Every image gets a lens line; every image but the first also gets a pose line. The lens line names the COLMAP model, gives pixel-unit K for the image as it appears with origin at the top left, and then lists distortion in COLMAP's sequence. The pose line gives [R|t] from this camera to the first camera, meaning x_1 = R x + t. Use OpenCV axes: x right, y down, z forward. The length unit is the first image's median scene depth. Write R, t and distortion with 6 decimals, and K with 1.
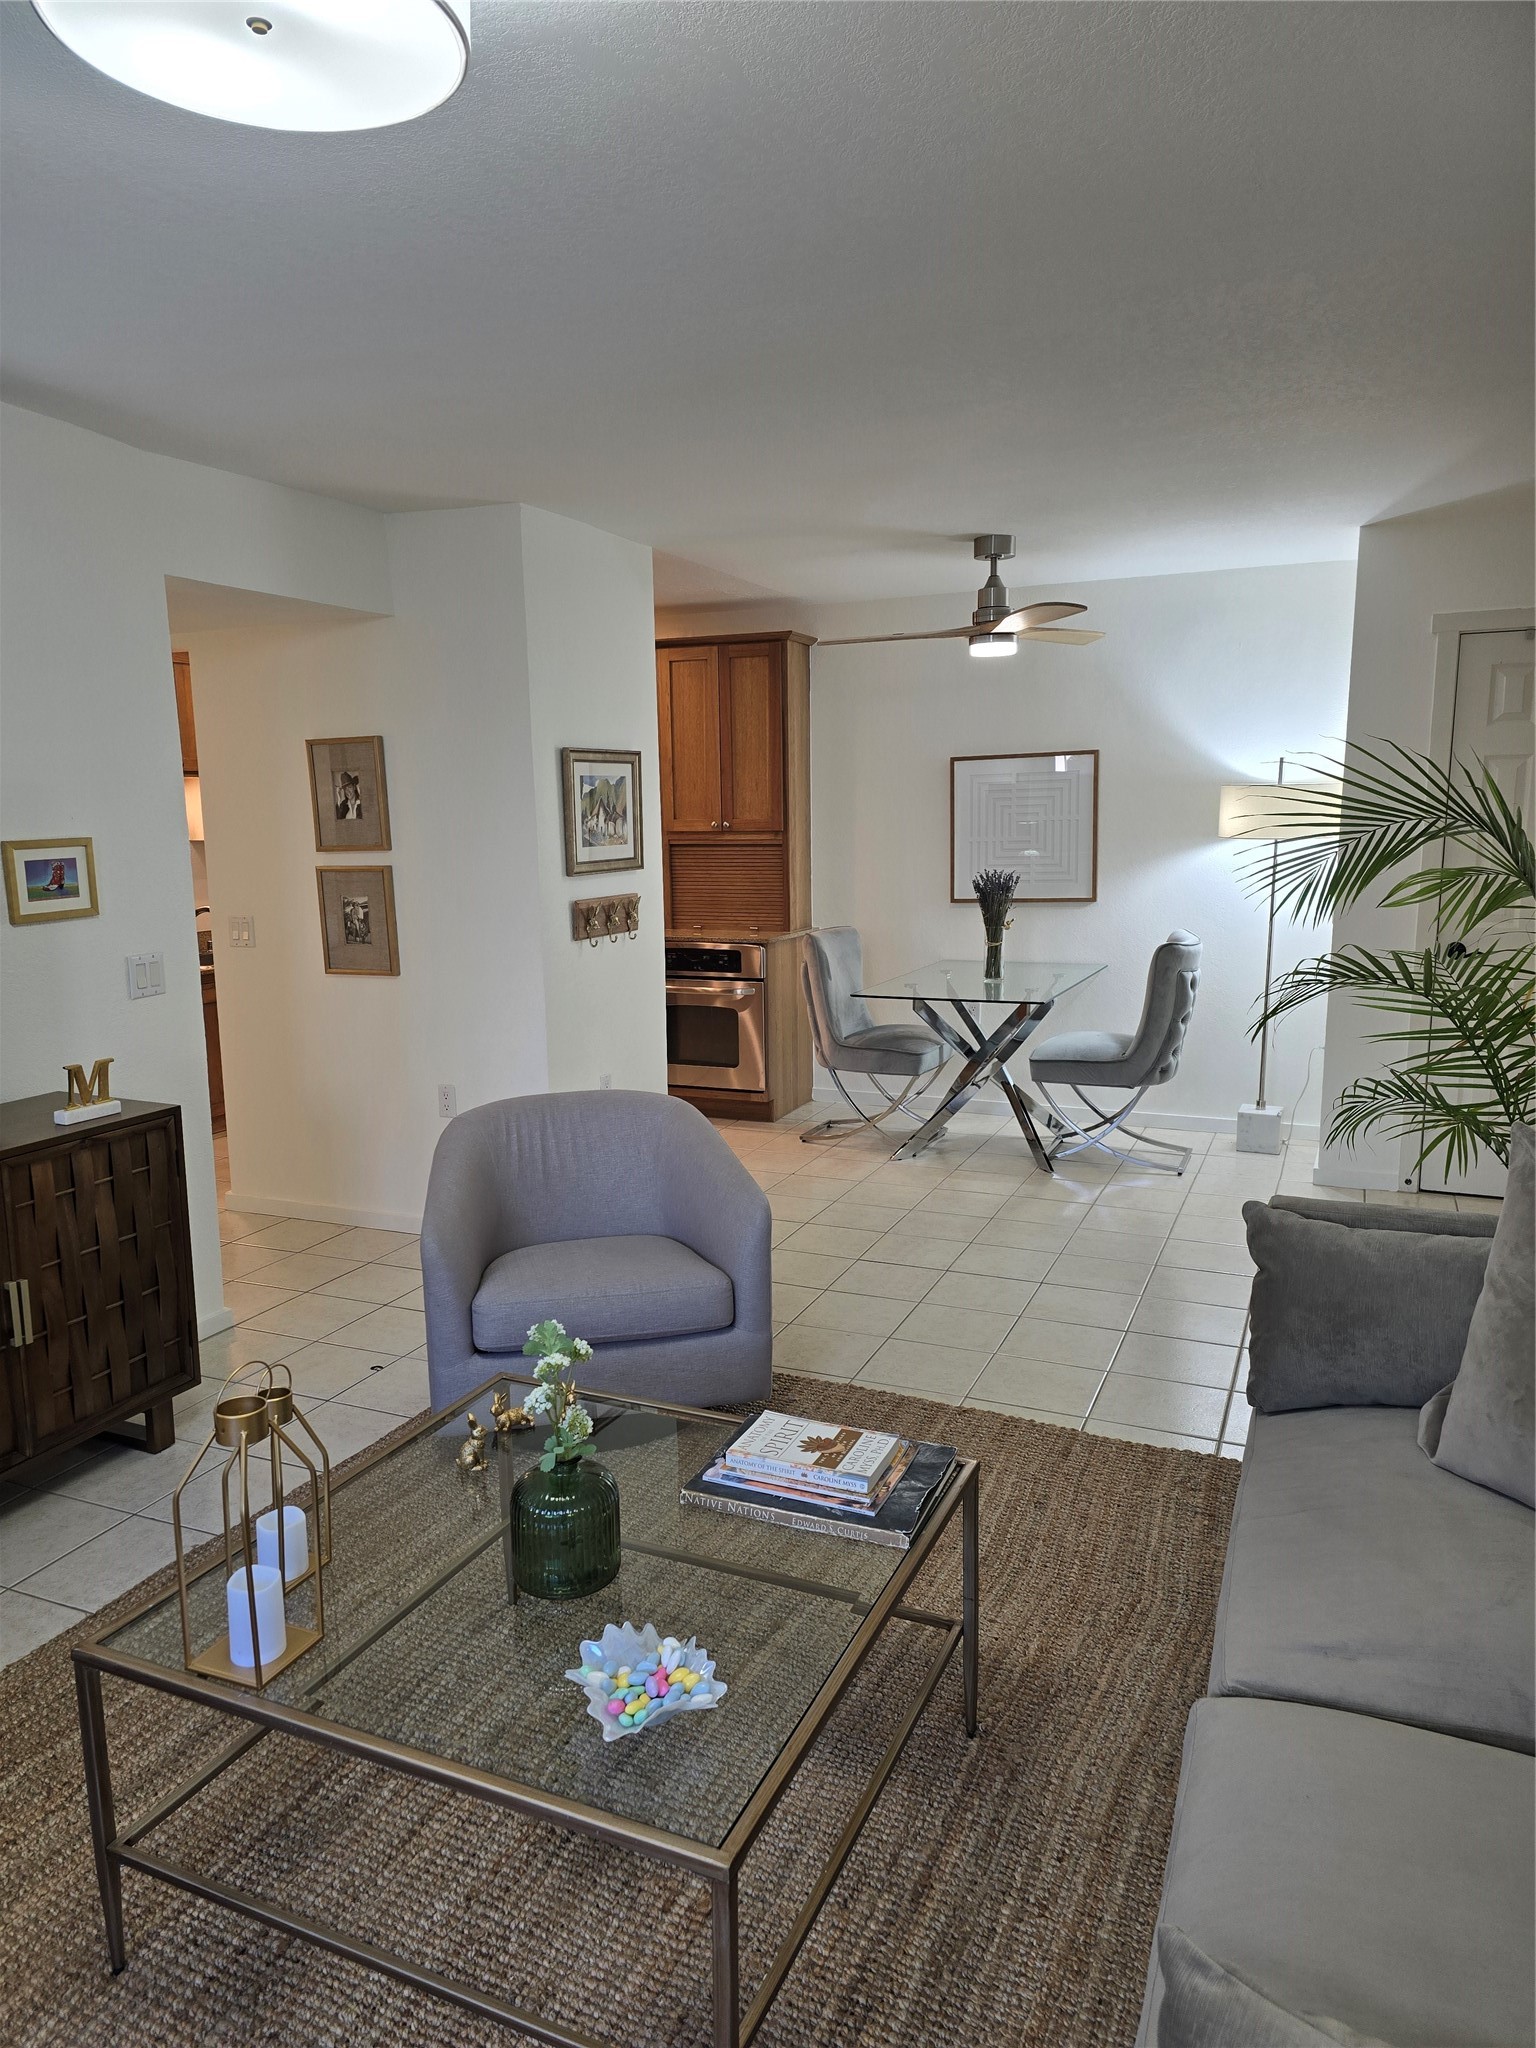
lens RADIAL K [[1380.6, 0, 748.1], [0, 1380.6, 1066.4], [0, 0, 1]] dist [0.068474, -0.066236]
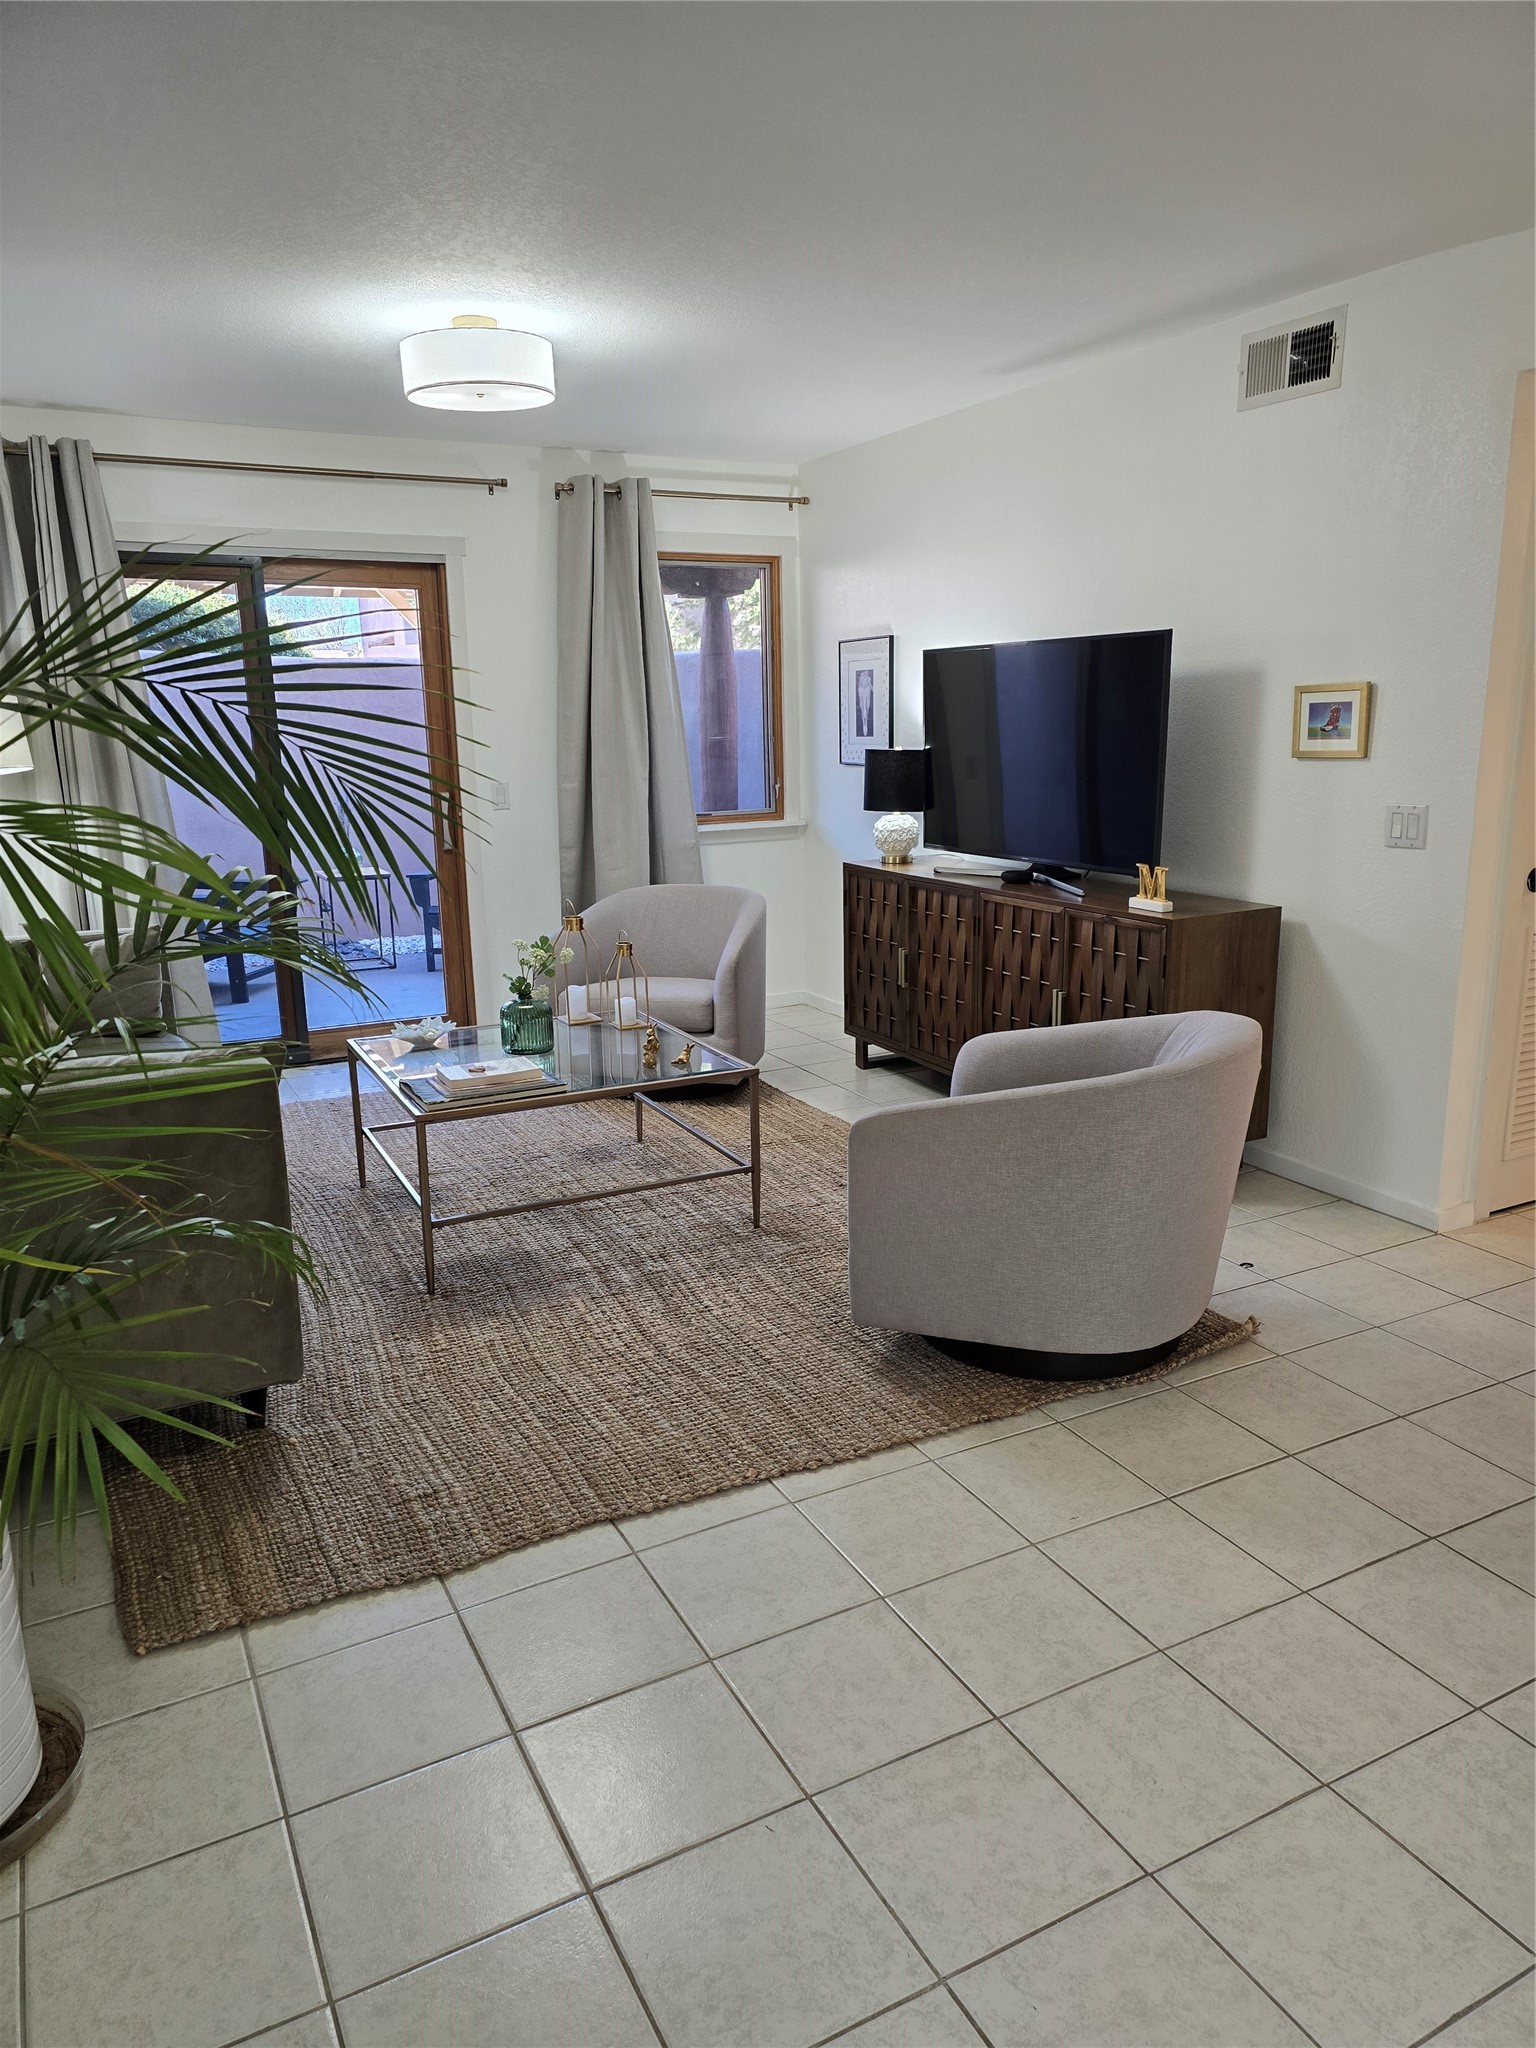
lens RADIAL K [[1380.6, 0, 763.4], [0, 1380.6, 1037.7], [0, 0, 1]] dist [0.068474, -0.066236]
pose [[-0.624434, 0.204734, -0.753768, 0.477785], [-0.122403, 0.927463, 0.353312, -0.169317], [0.771427, 0.312883, -0.554079, 0.961417]]
